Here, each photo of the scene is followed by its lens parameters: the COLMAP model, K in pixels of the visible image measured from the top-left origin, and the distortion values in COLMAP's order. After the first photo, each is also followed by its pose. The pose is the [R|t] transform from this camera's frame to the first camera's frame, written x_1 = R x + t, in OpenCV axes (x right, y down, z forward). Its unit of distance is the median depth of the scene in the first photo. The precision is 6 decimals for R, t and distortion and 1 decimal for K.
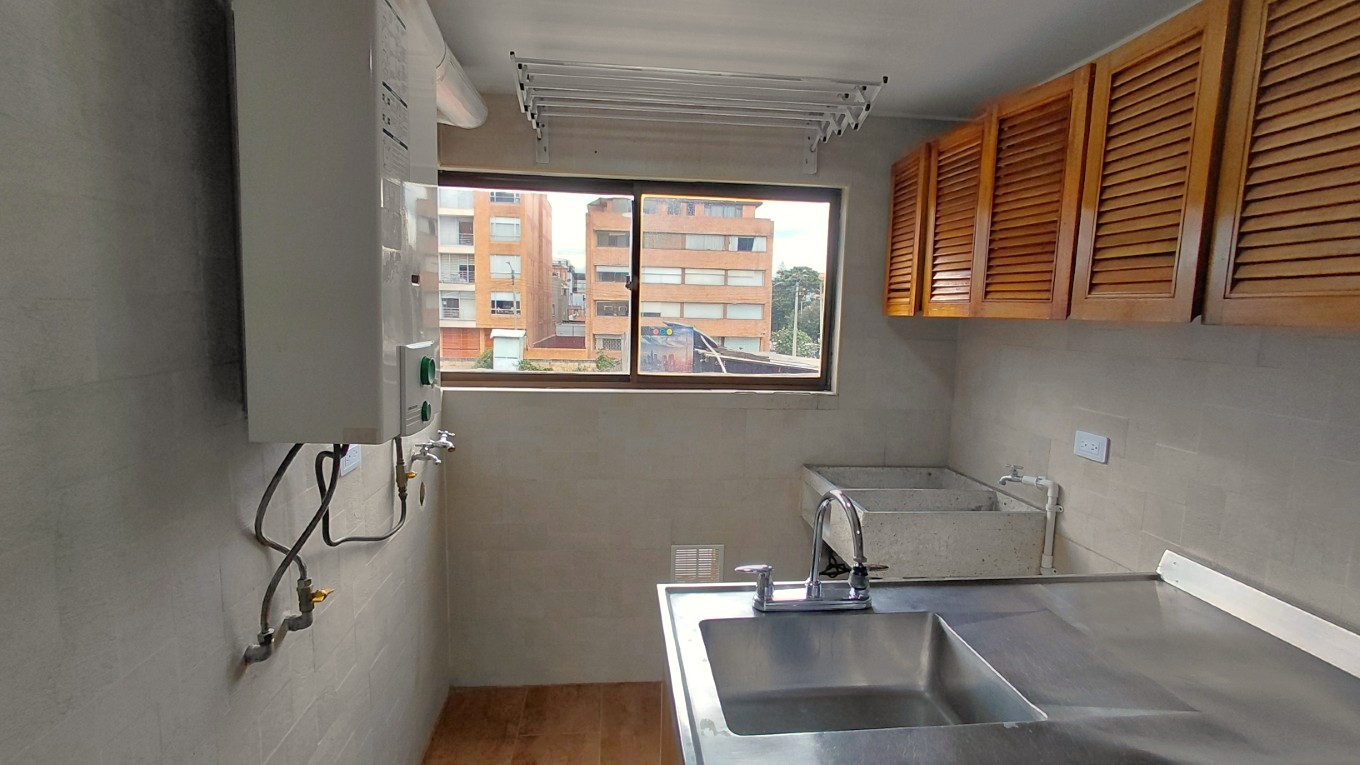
lens RADIAL K [[626.9, 0, 675.0], [0, 626.9, 398.3], [0, 0, 1]] dist [0.000754, -0.002258]
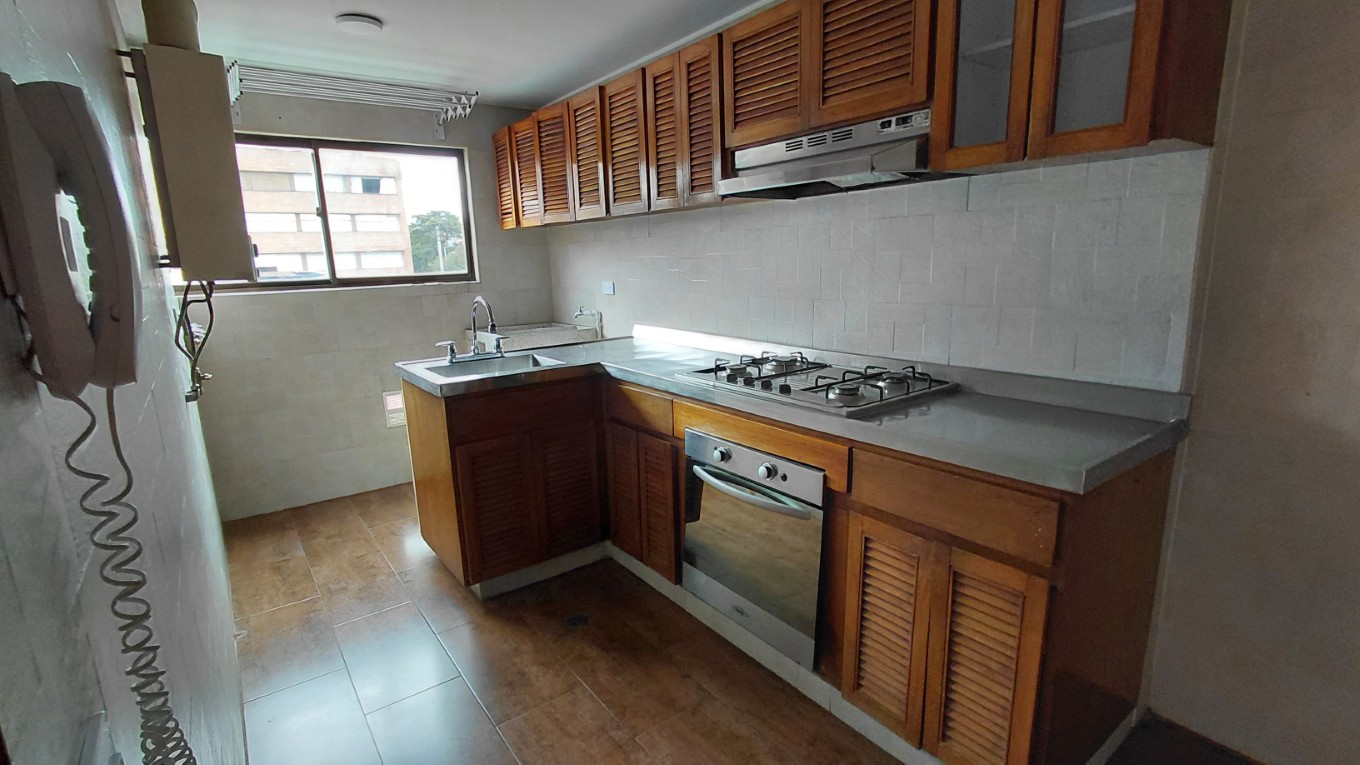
lens RADIAL K [[626.9, 0, 672.1], [0, 626.9, 387.8], [0, 0, 1]] dist [0.000754, -0.002258]
pose [[0.857931, -0.155017, 0.489820, -0.155239], [0.120426, 0.987510, 0.101596, 0.168966], [-0.499451, -0.028175, 0.865884, -0.677553]]
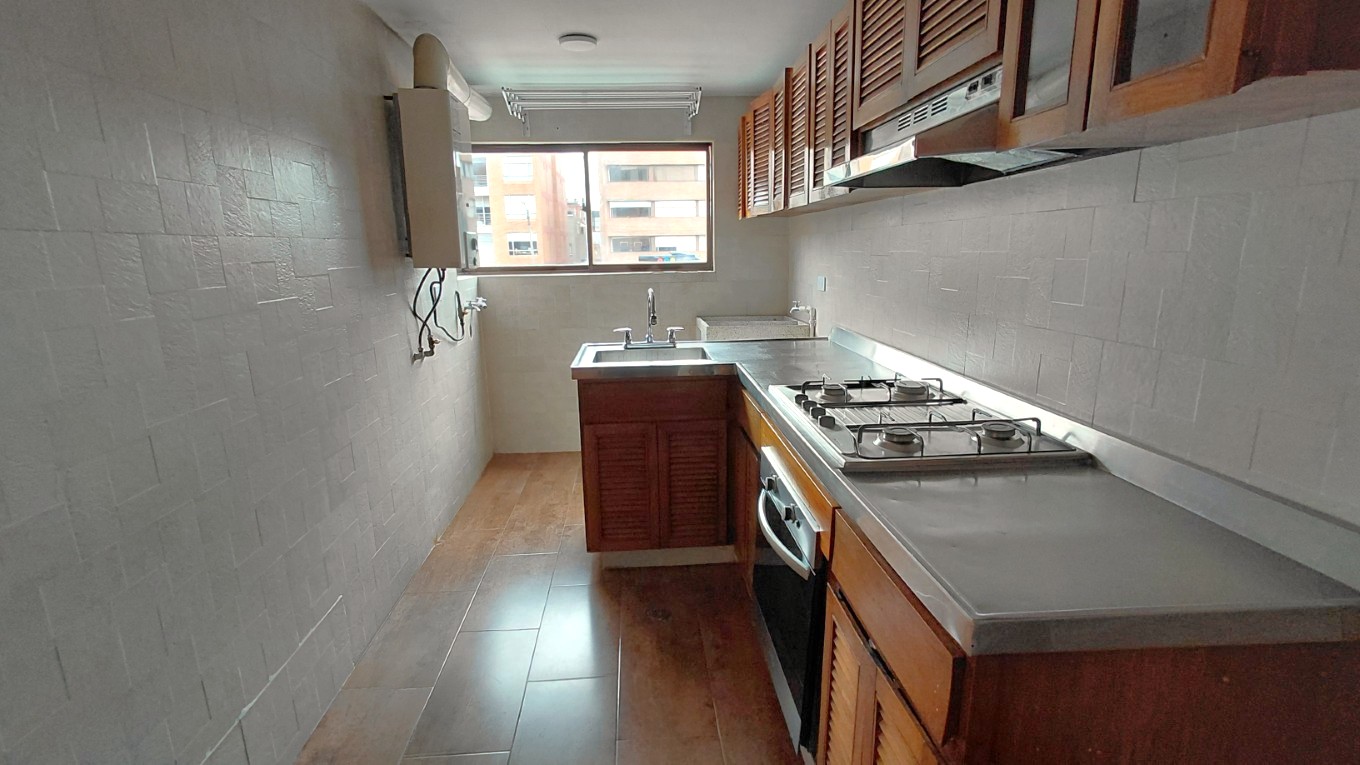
lens RADIAL K [[626.9, 0, 681.9], [0, 626.9, 394.3], [0, 0, 1]] dist [0.000754, -0.002258]
pose [[0.998856, -0.037479, -0.029692, 0.228830], [0.040107, 0.994813, 0.093485, 0.170598], [0.026034, -0.094568, 0.995178, -0.727080]]
